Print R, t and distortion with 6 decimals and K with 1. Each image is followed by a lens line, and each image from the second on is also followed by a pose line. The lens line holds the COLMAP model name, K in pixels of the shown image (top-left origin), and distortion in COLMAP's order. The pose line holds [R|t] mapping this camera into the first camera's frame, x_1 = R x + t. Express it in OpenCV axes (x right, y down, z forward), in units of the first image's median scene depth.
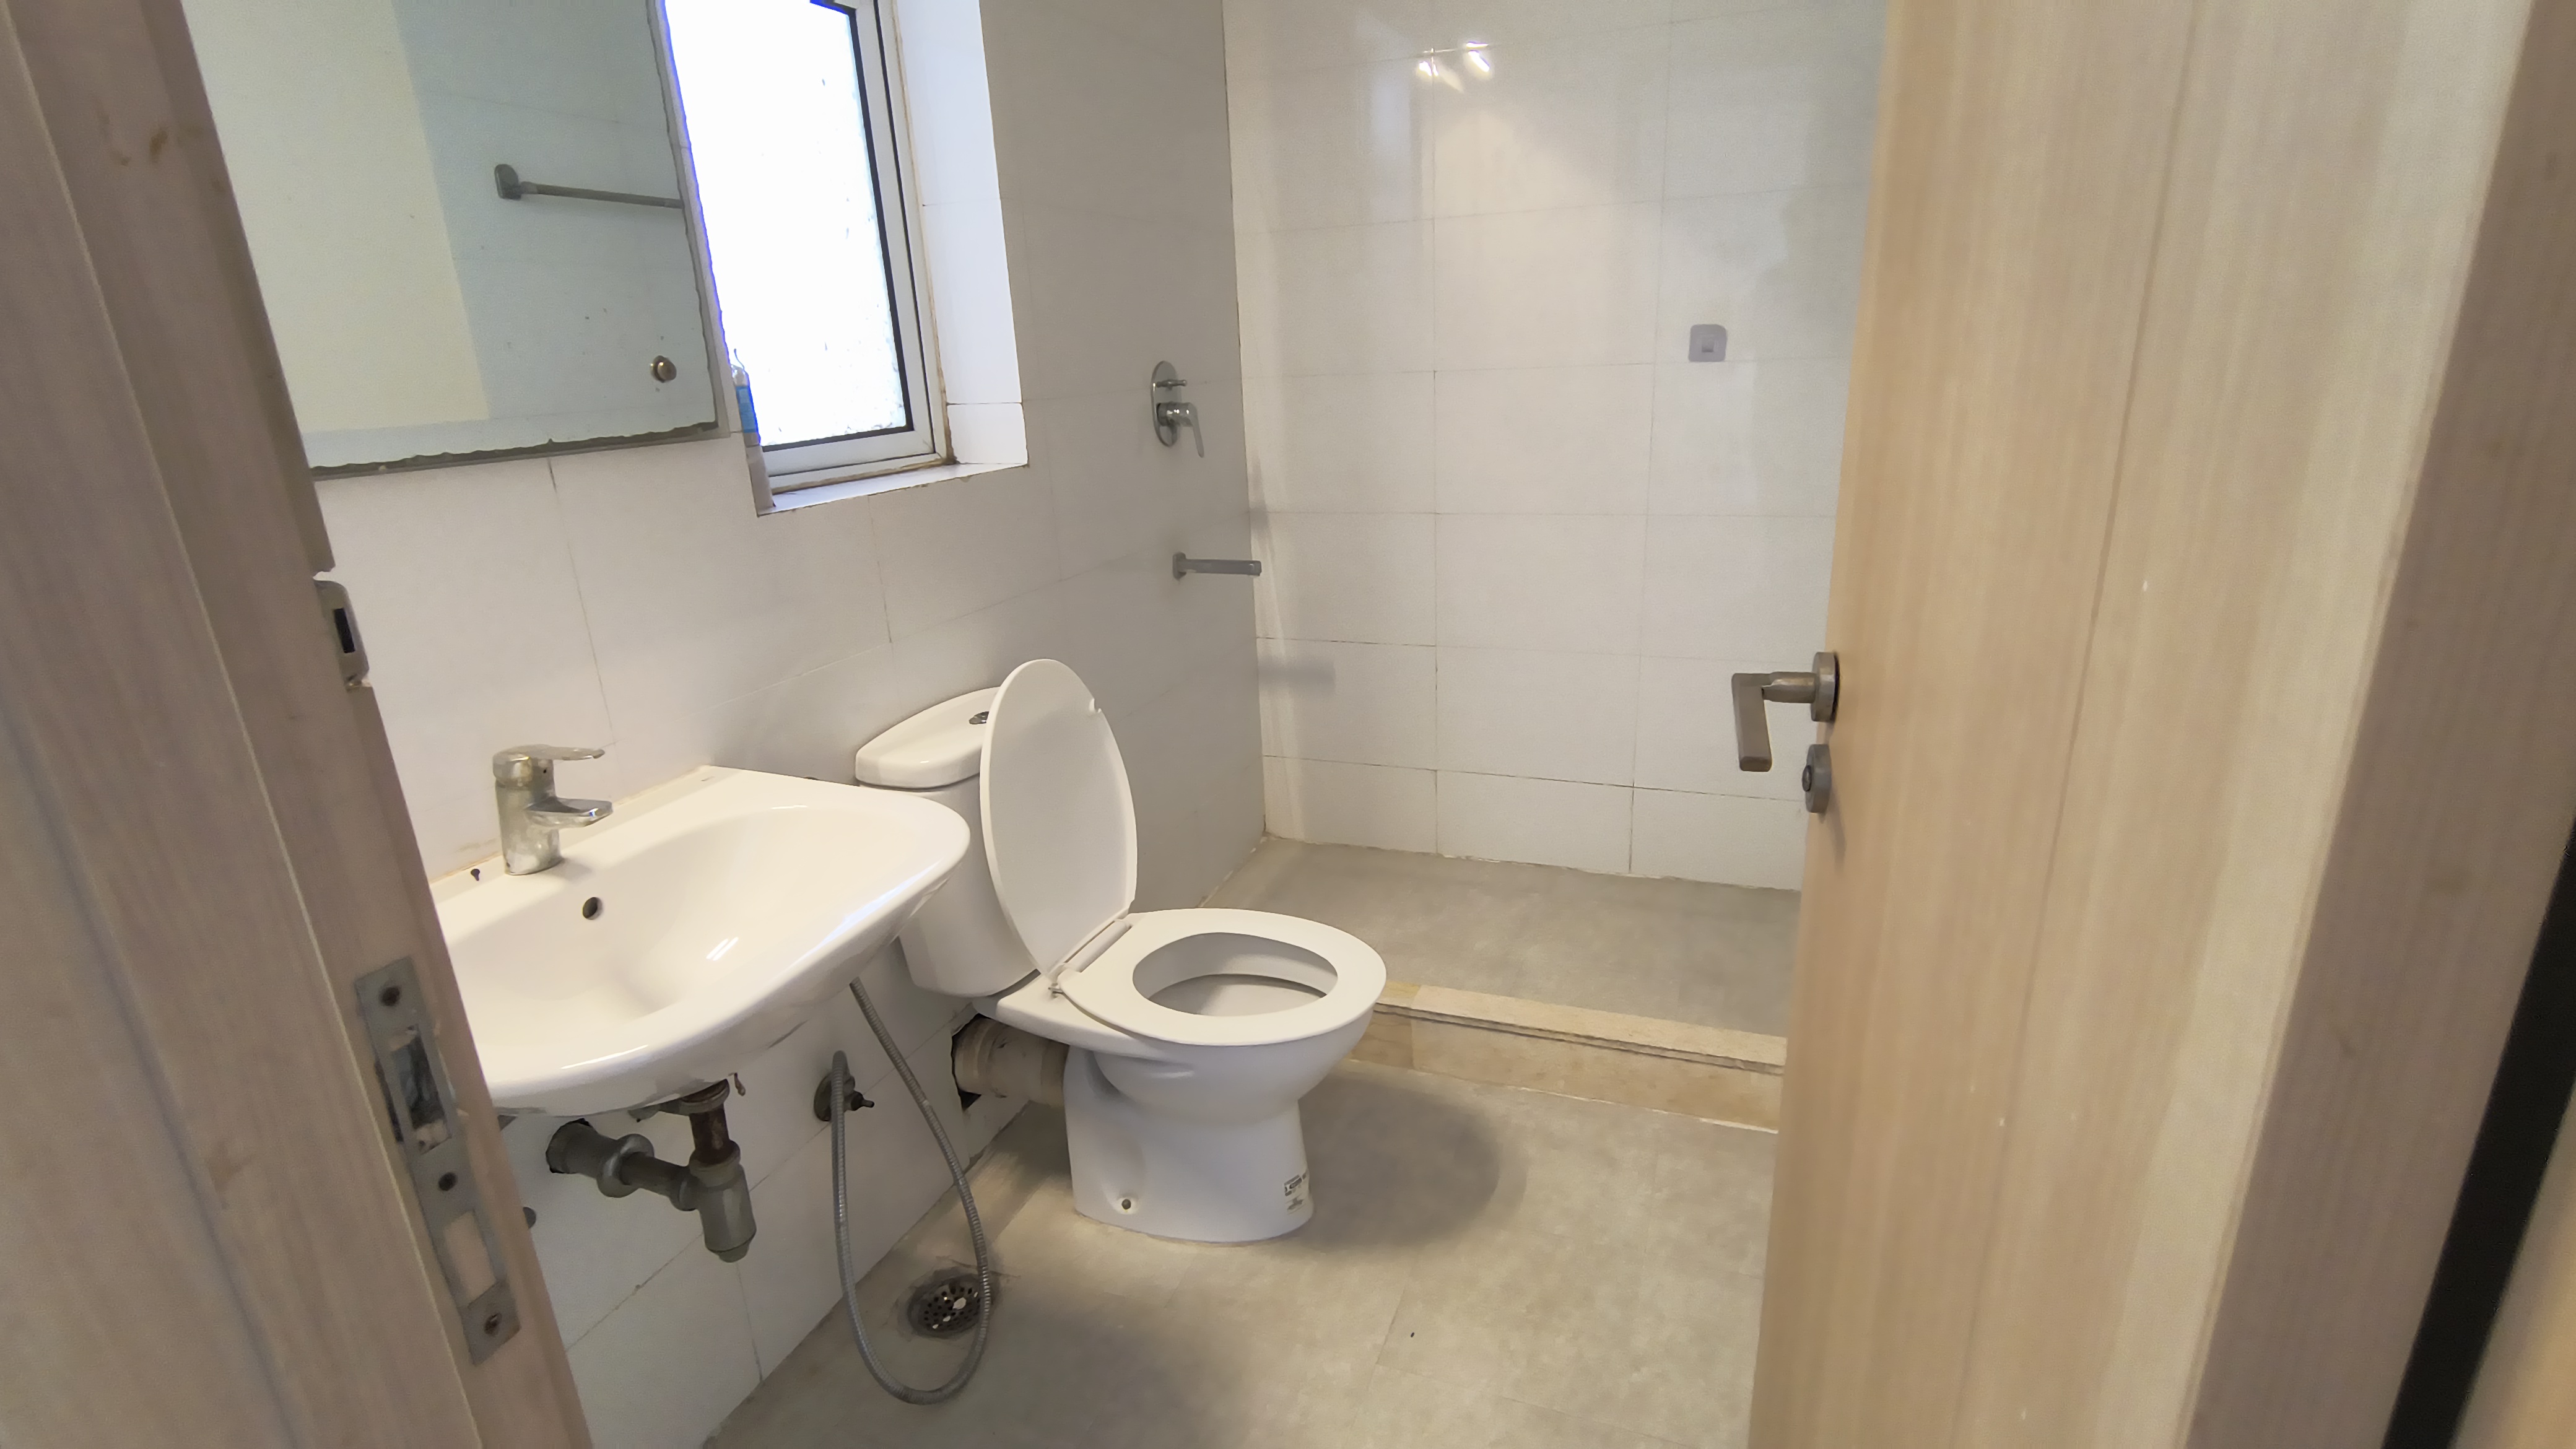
lens RADIAL K [[1201.8, 0, 1278.8], [0, 1201.8, 733.4], [0, 0, 1]] dist [-0.001822, -0.000115]
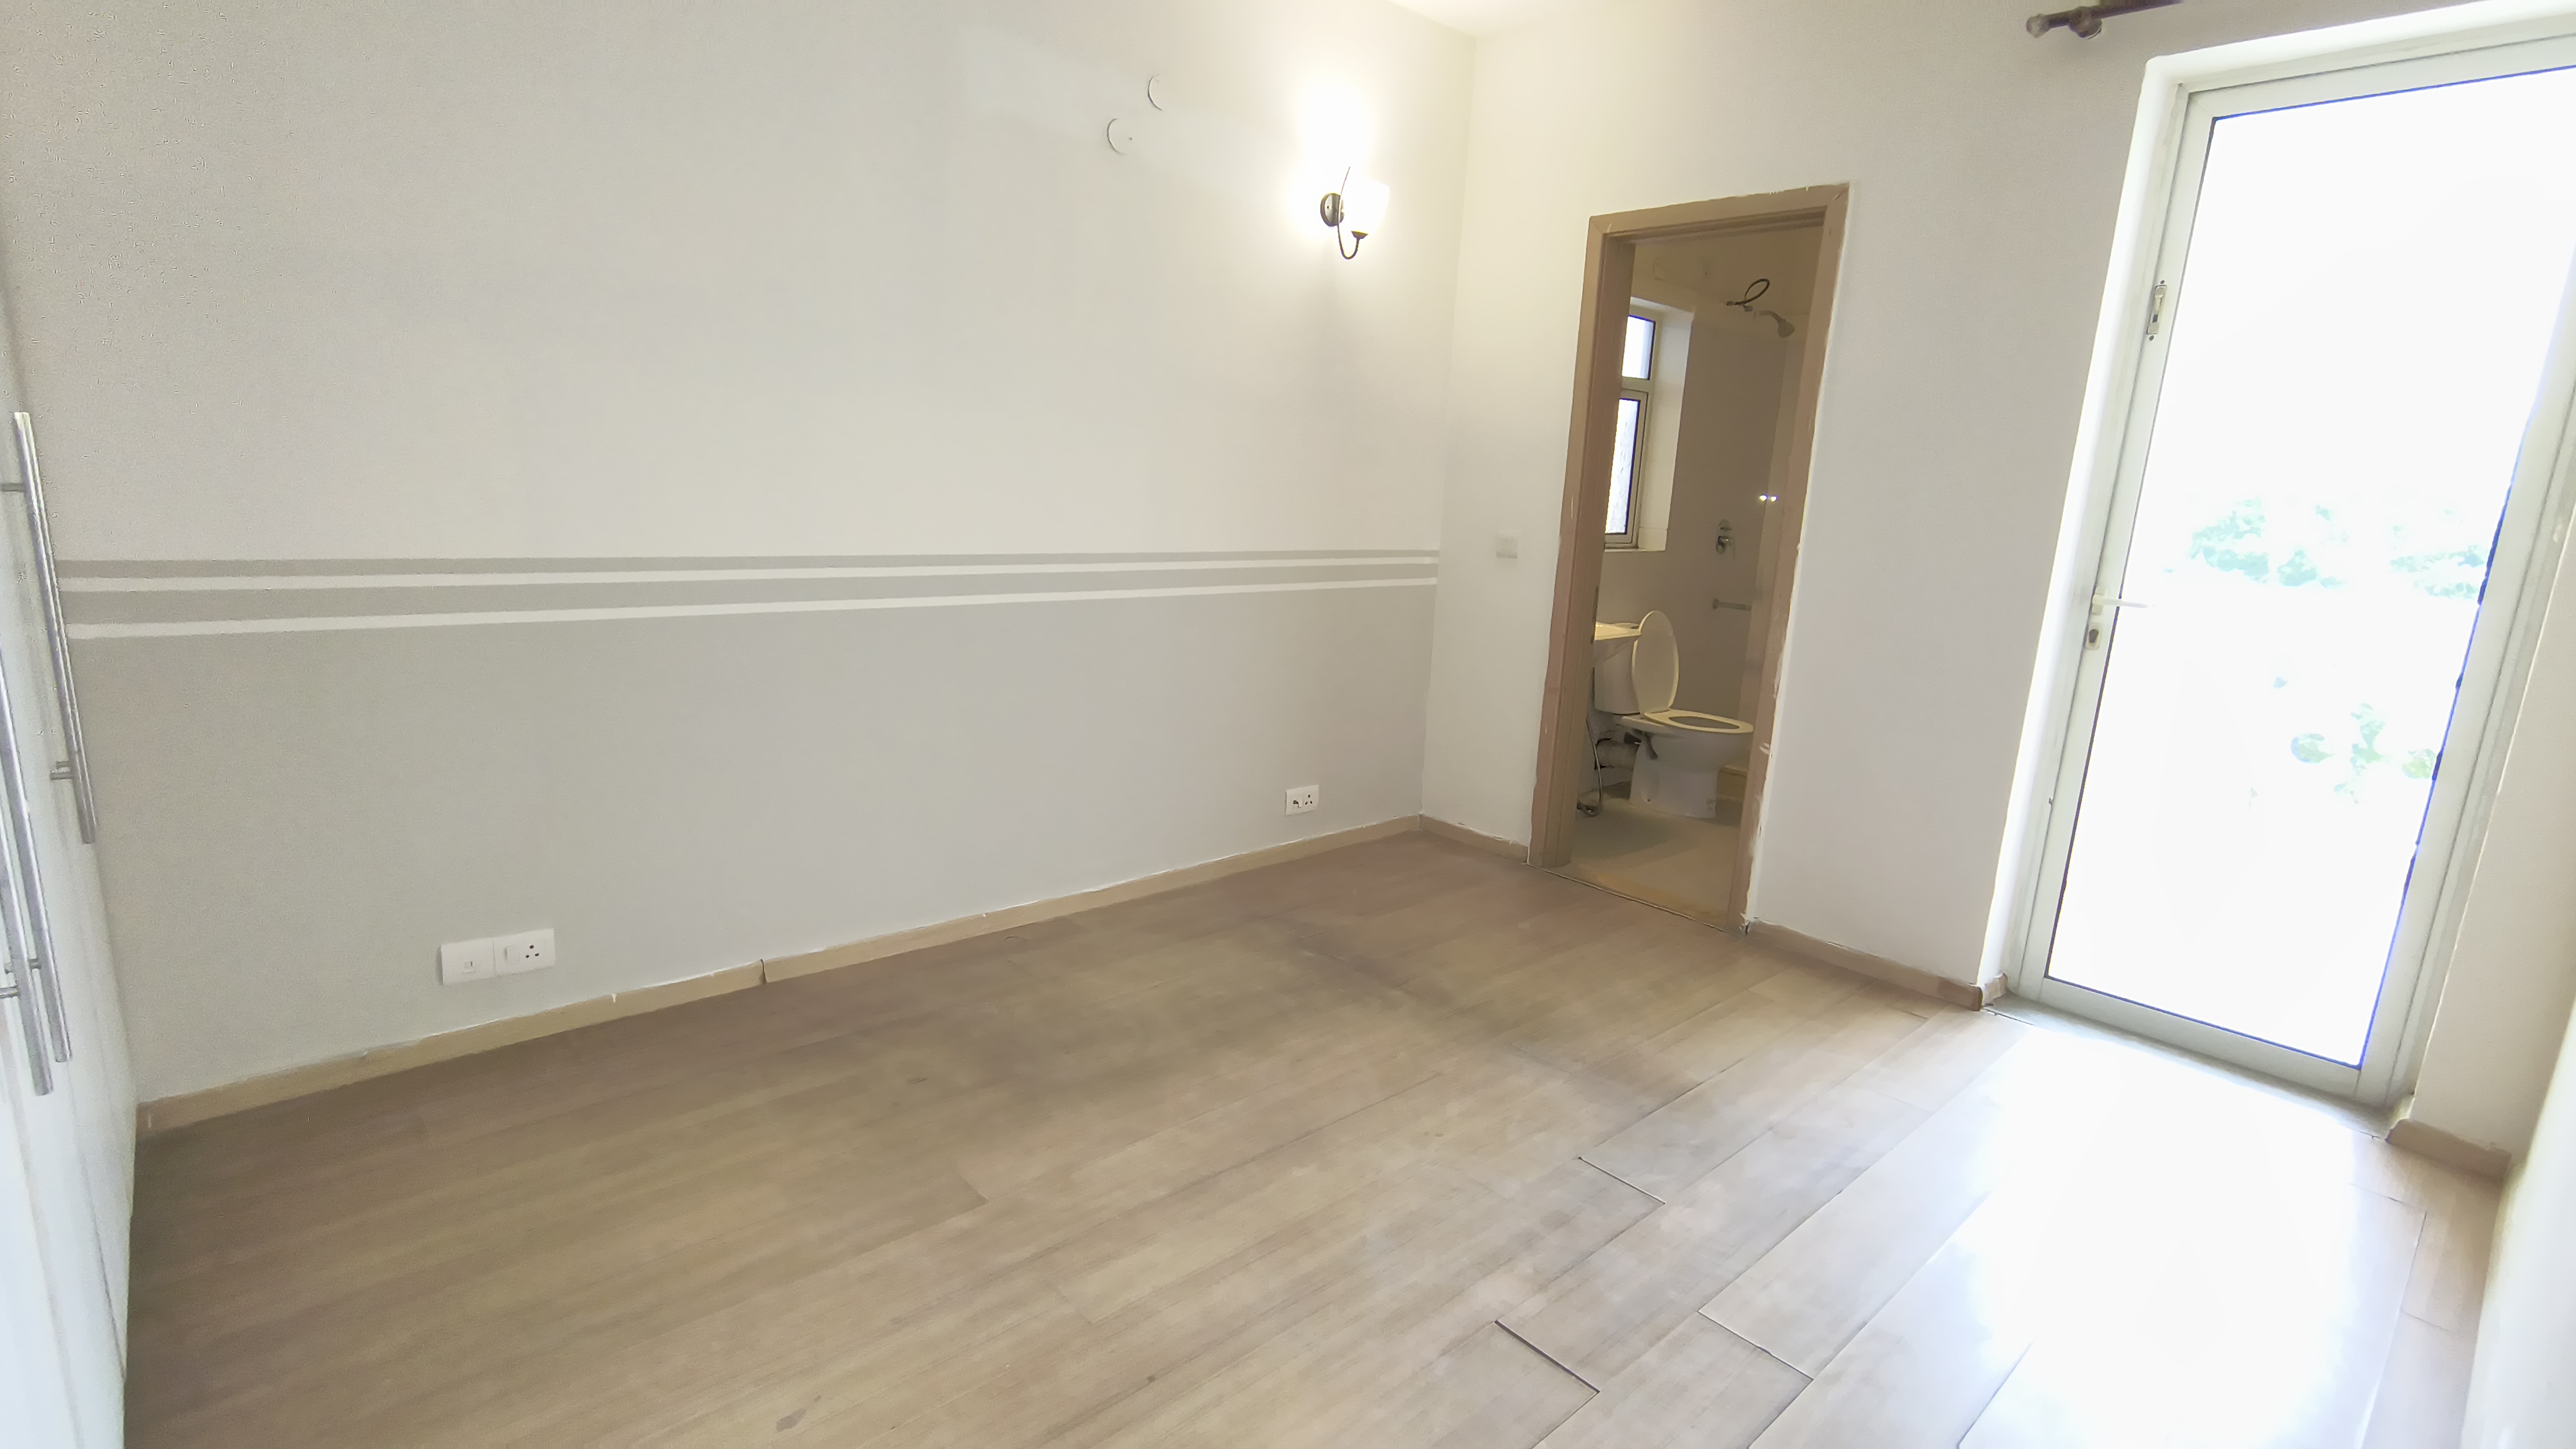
lens RADIAL K [[1201.8, 0, 1278.8], [0, 1201.8, 733.4], [0, 0, 1]] dist [-0.001822, -0.000115]
pose [[0.887310, 0.178617, -0.425178, 0.265414], [-0.218254, 0.974809, -0.045960, 0.522607], [0.406258, 0.133578, 0.903942, -1.869312]]
